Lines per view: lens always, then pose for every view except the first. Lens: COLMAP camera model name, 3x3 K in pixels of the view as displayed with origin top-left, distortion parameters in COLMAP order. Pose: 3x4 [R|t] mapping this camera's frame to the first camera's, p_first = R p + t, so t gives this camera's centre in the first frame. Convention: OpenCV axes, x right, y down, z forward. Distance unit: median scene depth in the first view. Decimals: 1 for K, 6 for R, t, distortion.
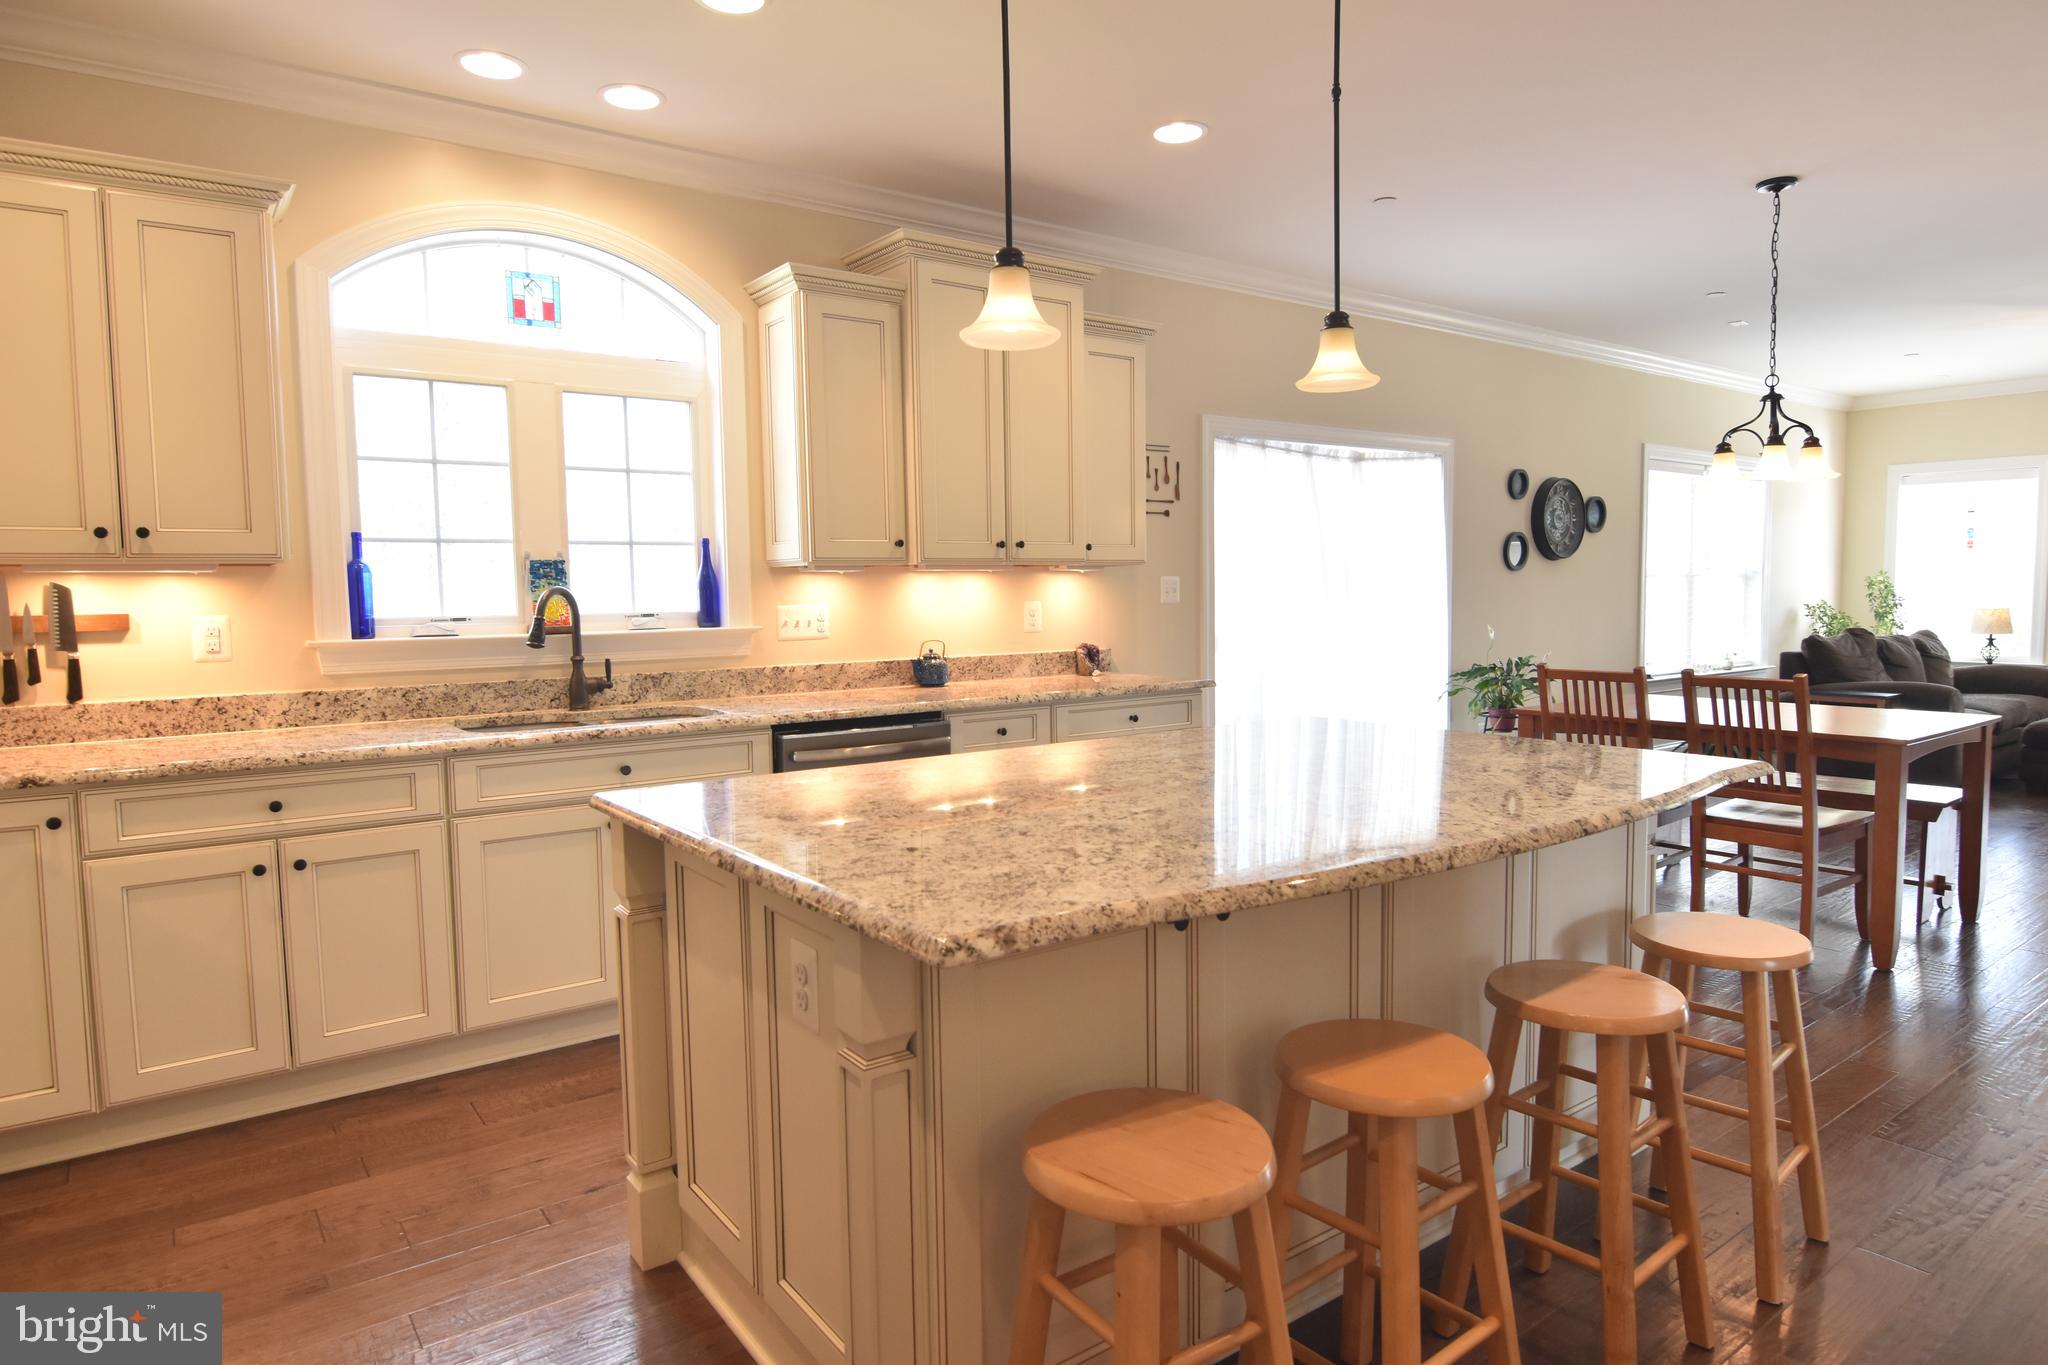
lens RADIAL K [[1204.7, 0, 1032.2], [0, 1204.7, 679.7], [0, 0, 1]] dist [-0.001532, -0.002921]
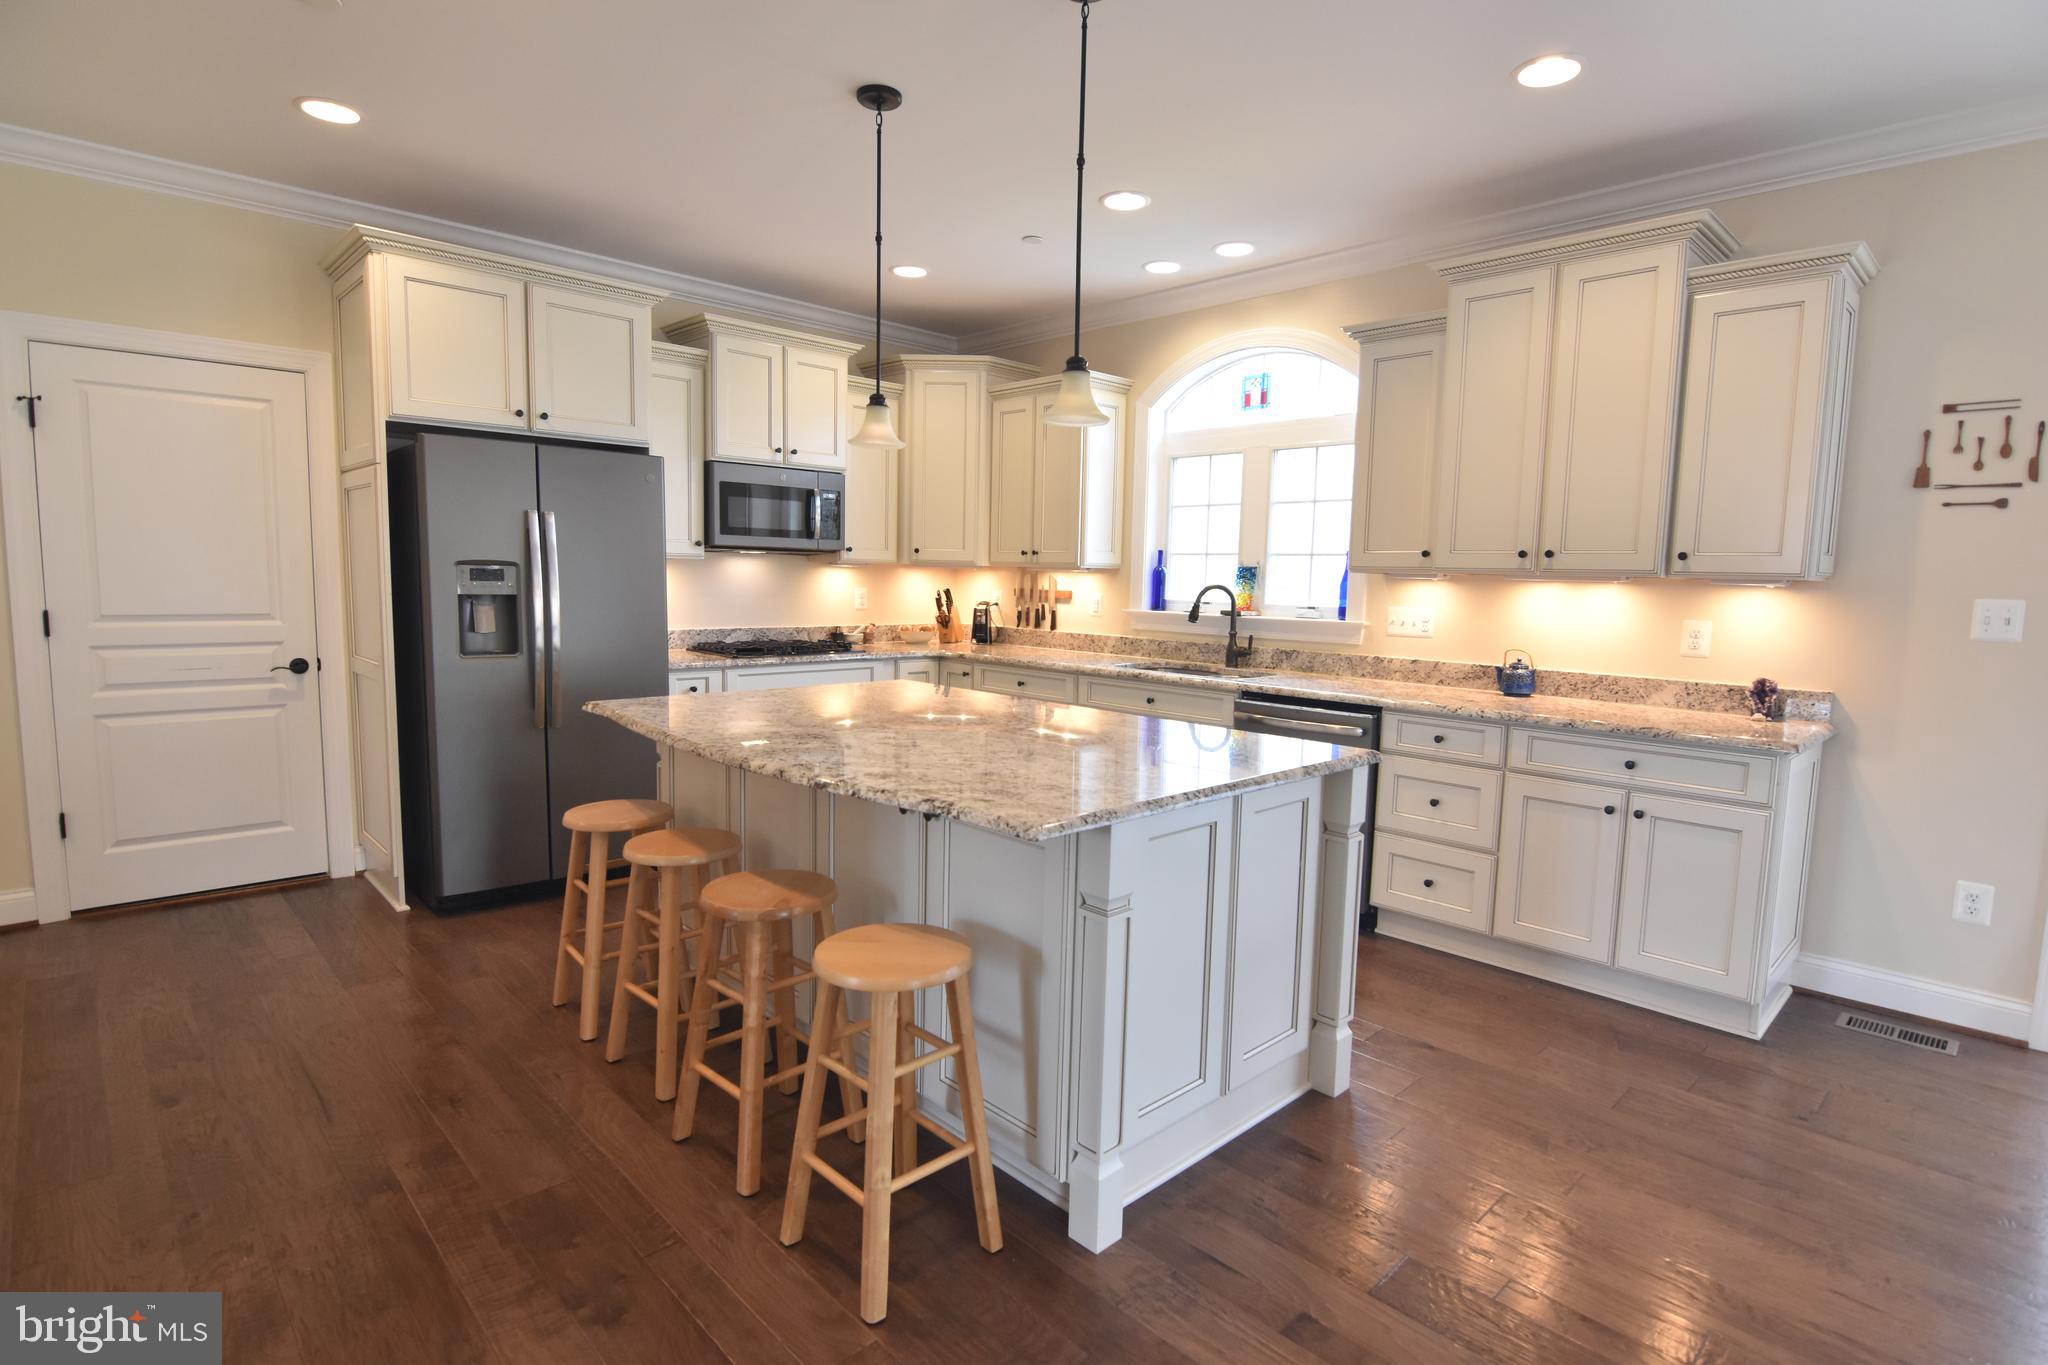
lens RADIAL K [[1014.6, 0, 1028.7], [0, 1014.6, 683.7], [0, 0, 1]] dist [0.002761, -0.018549]
pose [[0.127095, 0.122894, -0.984248, 0.776147], [-0.099322, 0.988884, 0.110648, -0.064115], [0.986905, 0.083694, 0.137888, 0.538884]]
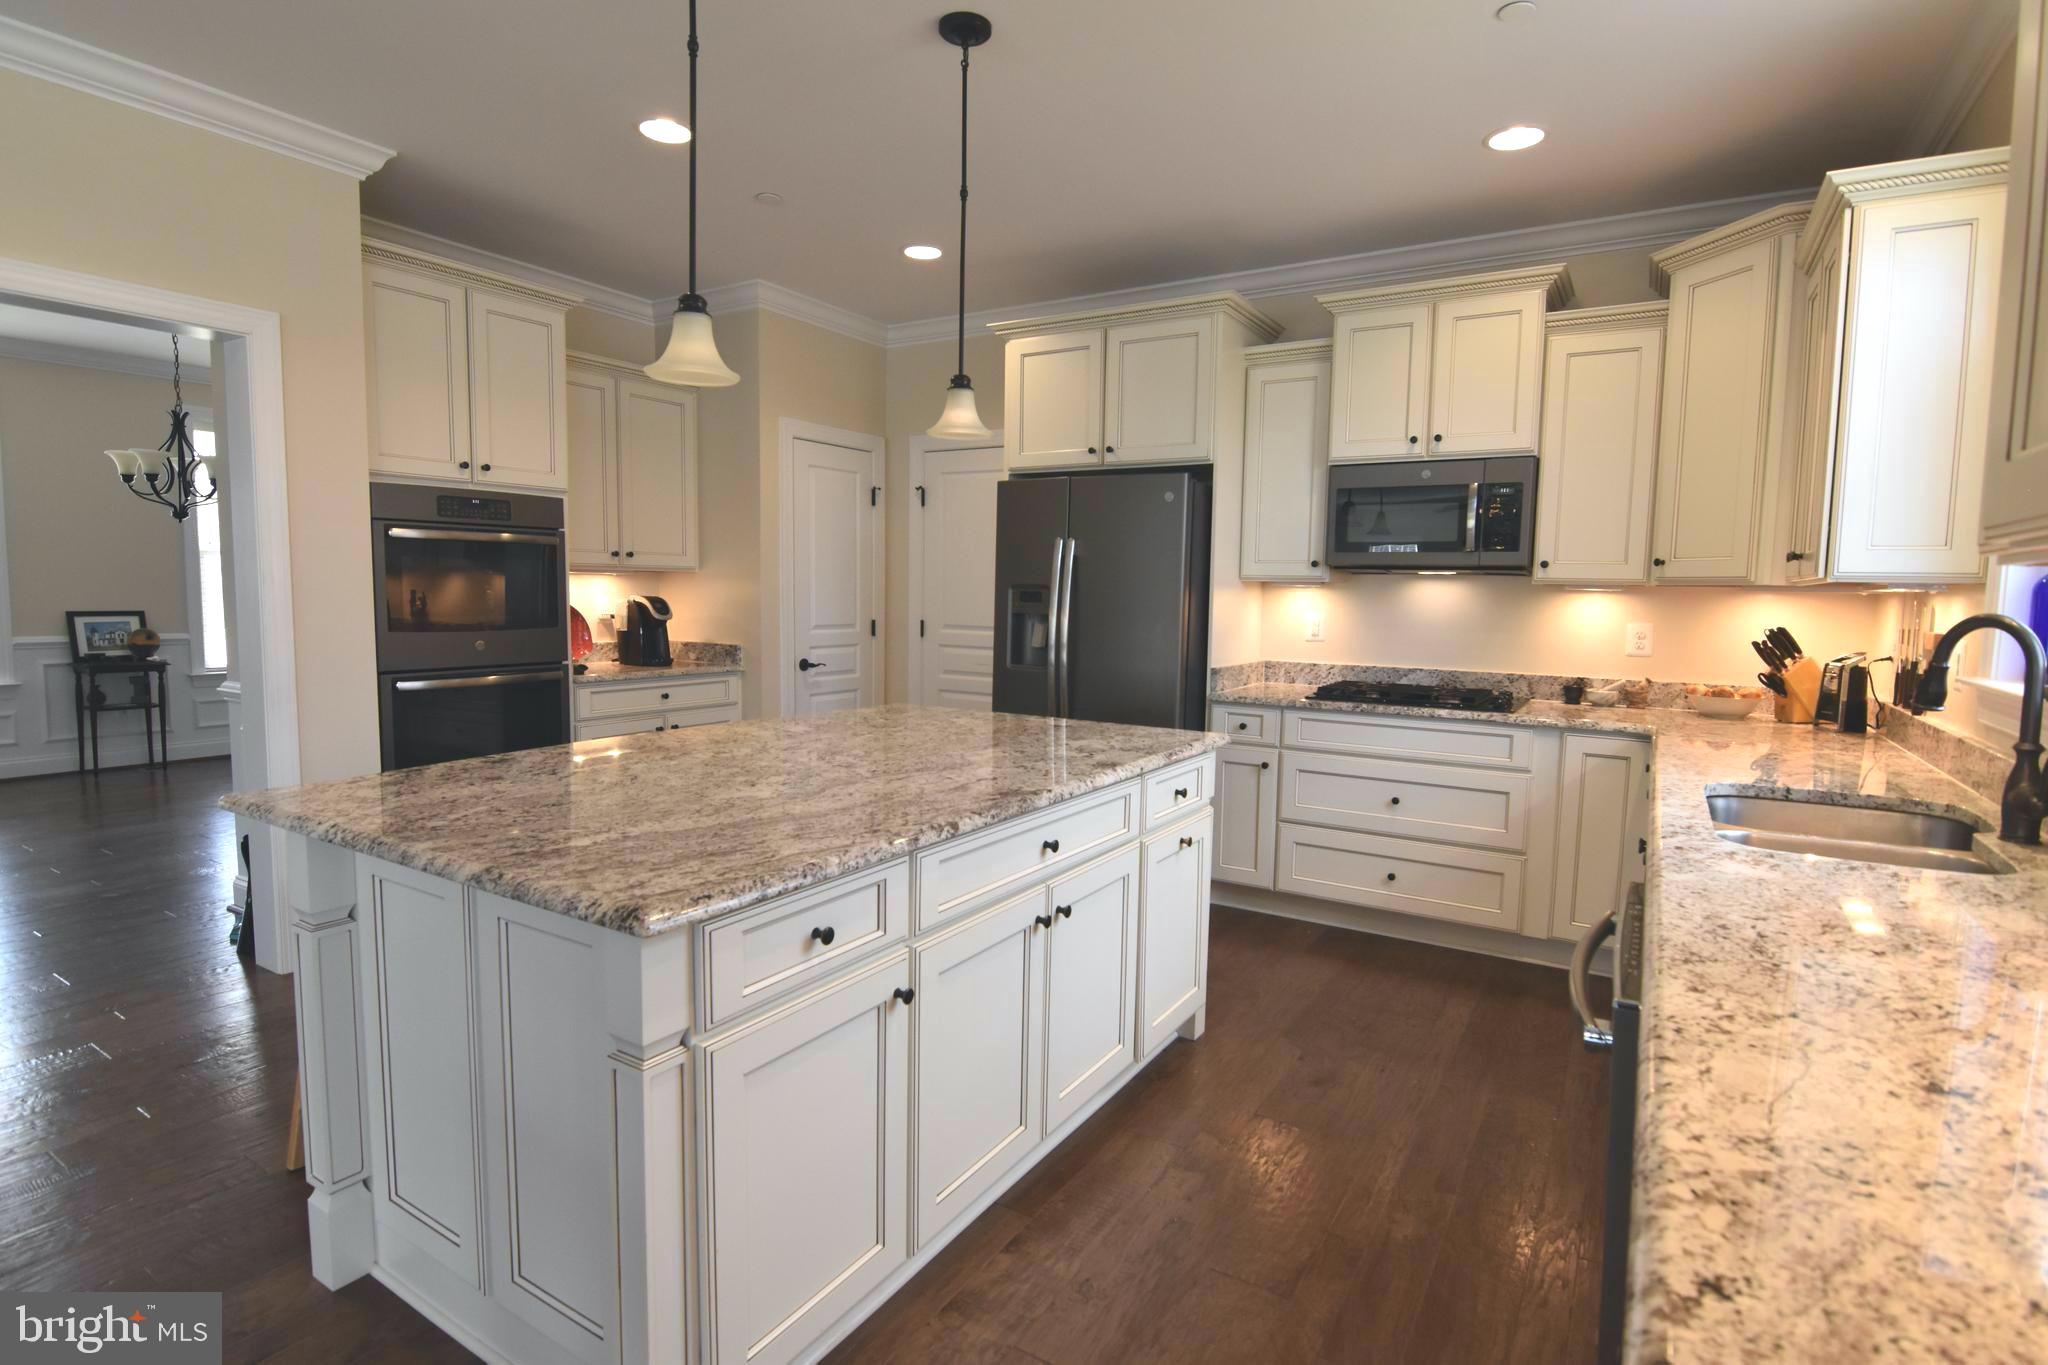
lens RADIAL K [[1022.9, 0, 1022.0], [0, 1022.9, 677.8], [0, 0, 1]] dist [-0.001306, -0.014534]
pose [[-0.930976, 0.027344, -0.364054, 0.200282], [-0.034022, 0.986354, 0.161086, -0.098859], [0.363491, 0.162353, -0.917342, 1.158215]]
